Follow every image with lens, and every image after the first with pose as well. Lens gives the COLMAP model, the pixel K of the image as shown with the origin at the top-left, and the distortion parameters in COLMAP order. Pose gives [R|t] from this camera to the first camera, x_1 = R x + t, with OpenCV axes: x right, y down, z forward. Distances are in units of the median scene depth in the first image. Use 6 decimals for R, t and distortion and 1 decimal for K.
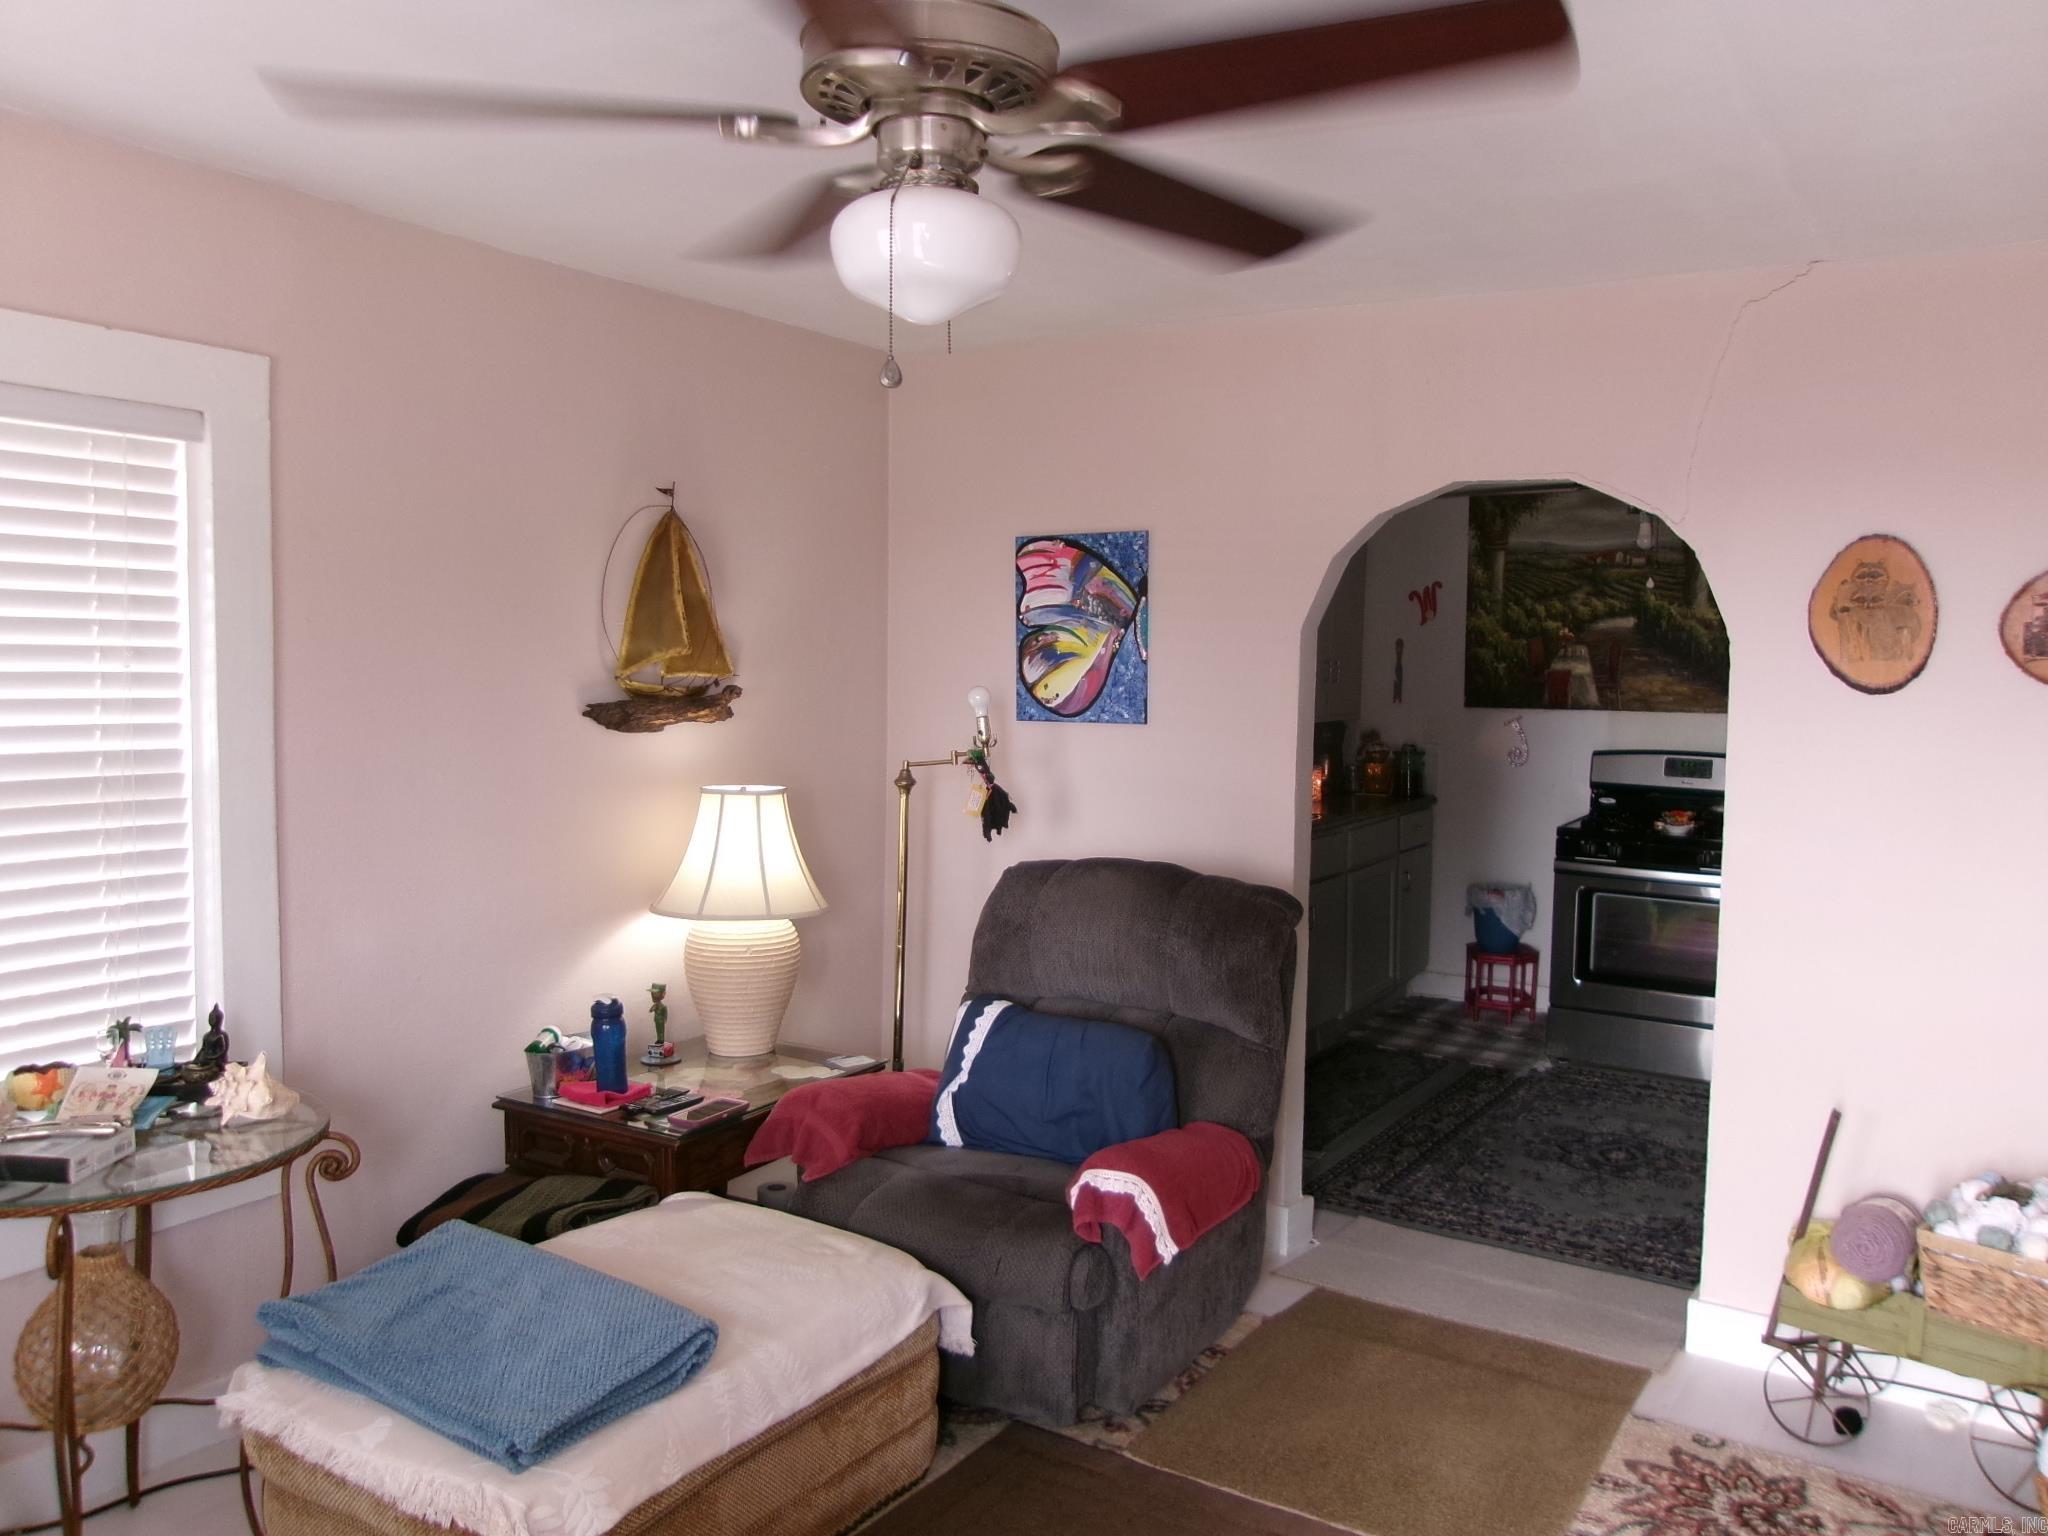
lens RADIAL K [[1592.7, 0, 1031.4], [0, 1592.7, 753.5], [0, 0, 1]] dist [-0.015783, -0.005716]
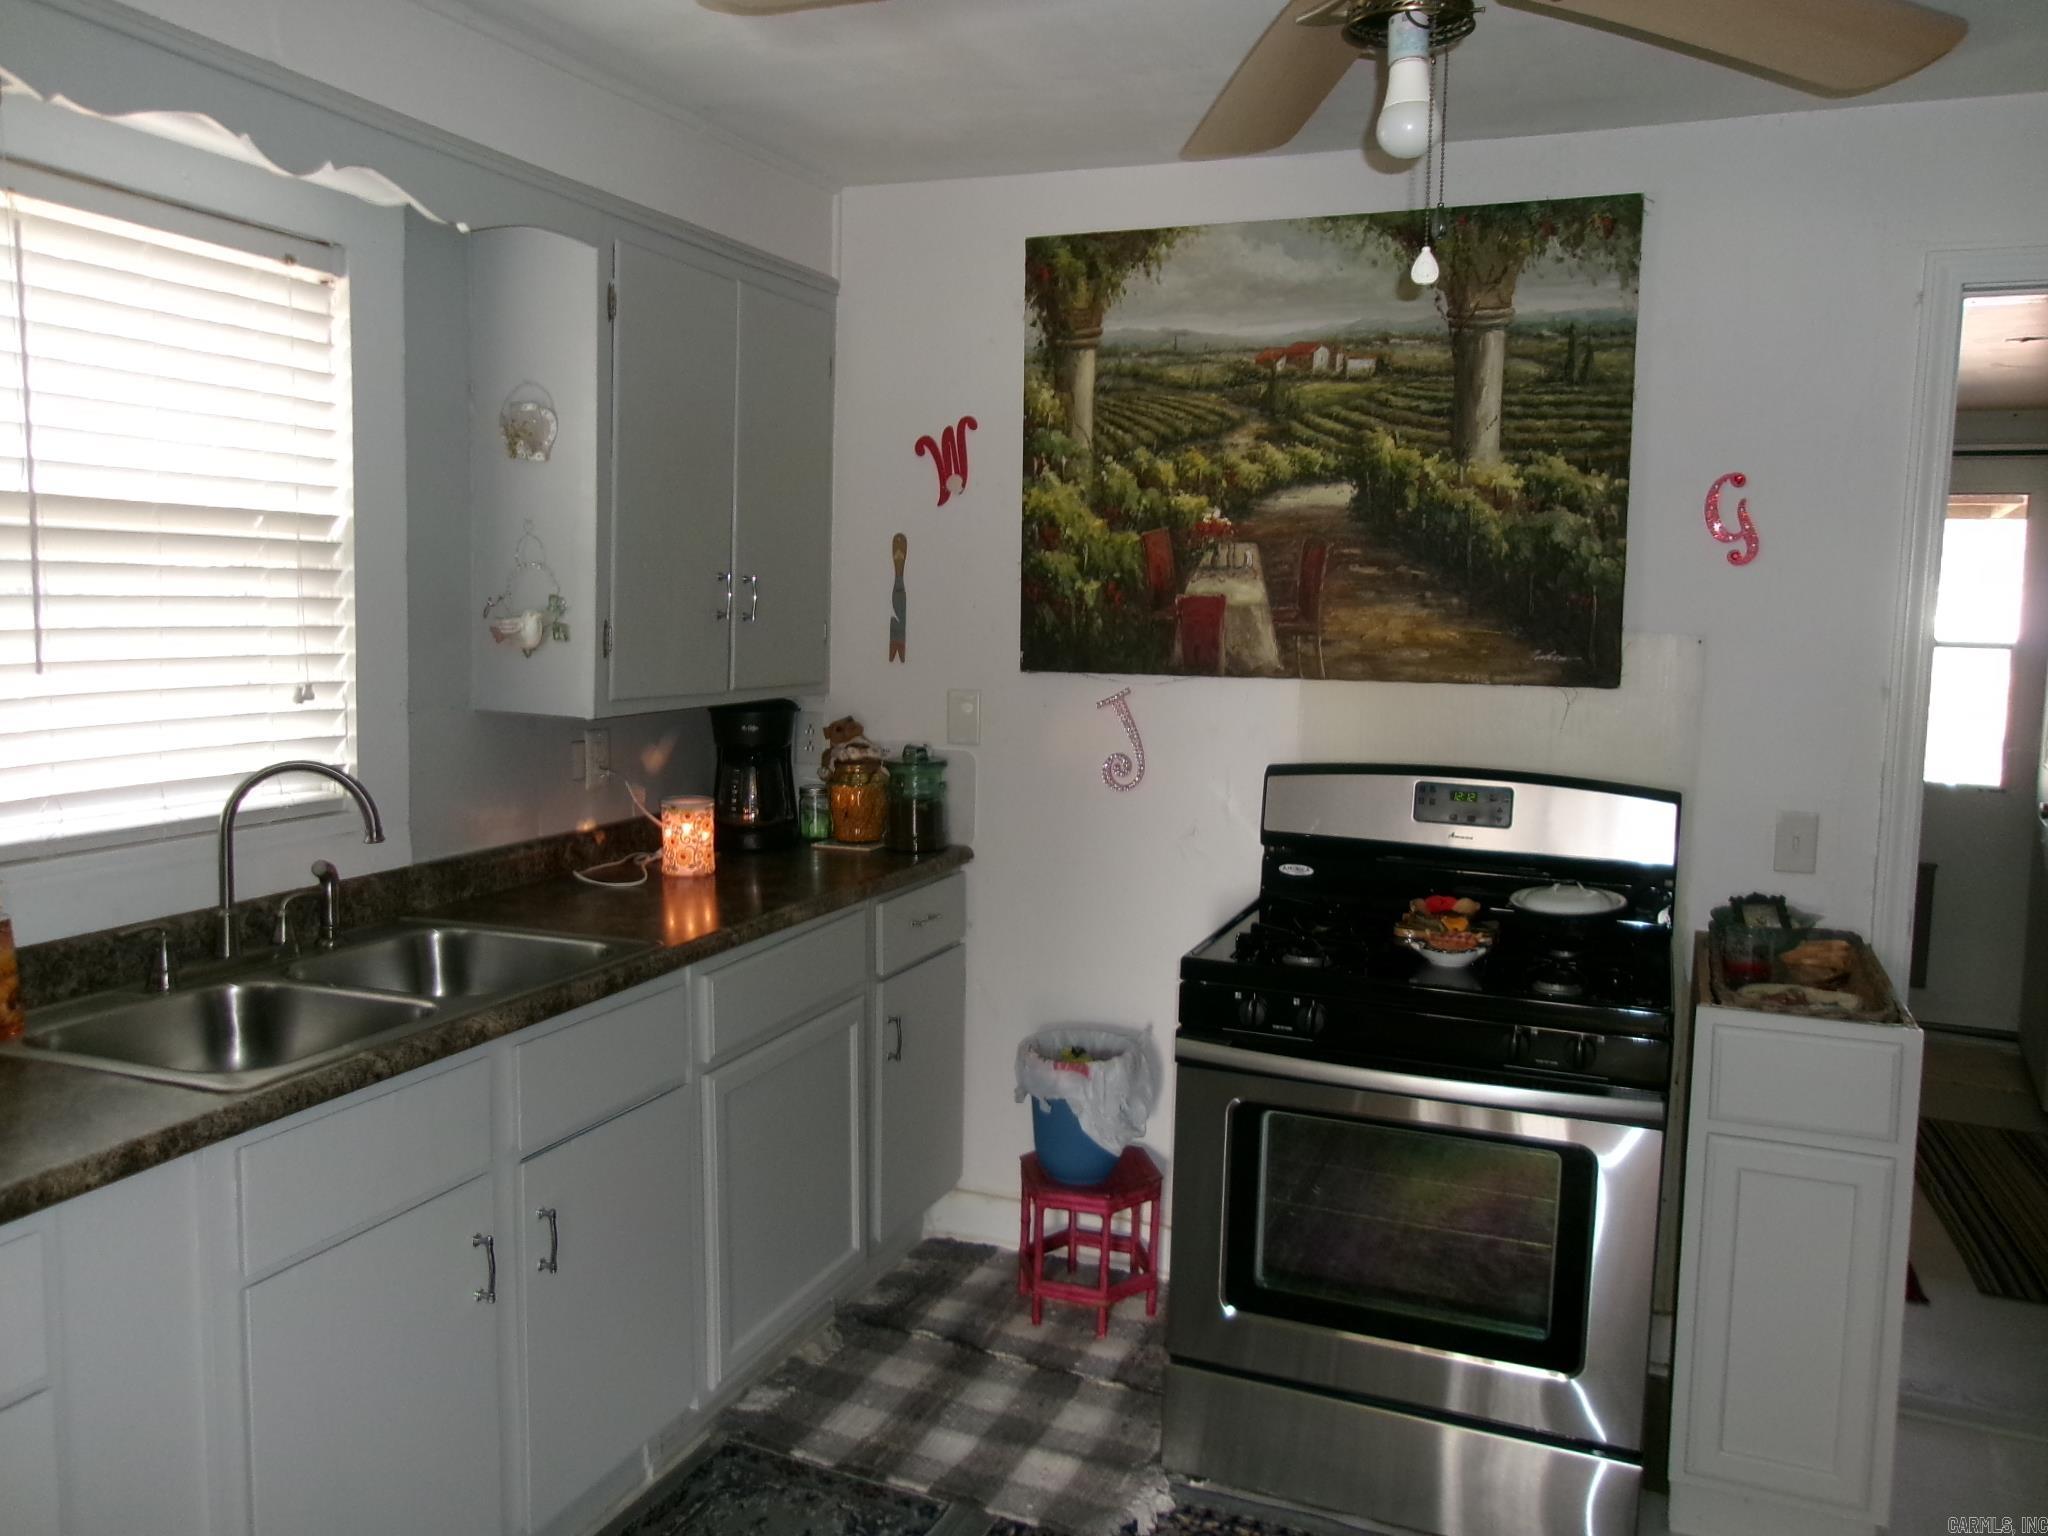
lens RADIAL K [[1592.7, 0, 1015.1], [0, 1592.7, 773.4], [0, 0, 1]] dist [-0.015783, -0.005716]
pose [[0.986588, -0.016786, 0.162365, 0.196489], [0.008655, 0.998679, 0.050656, -0.023380], [-0.163001, -0.048571, 0.985430, 0.529590]]
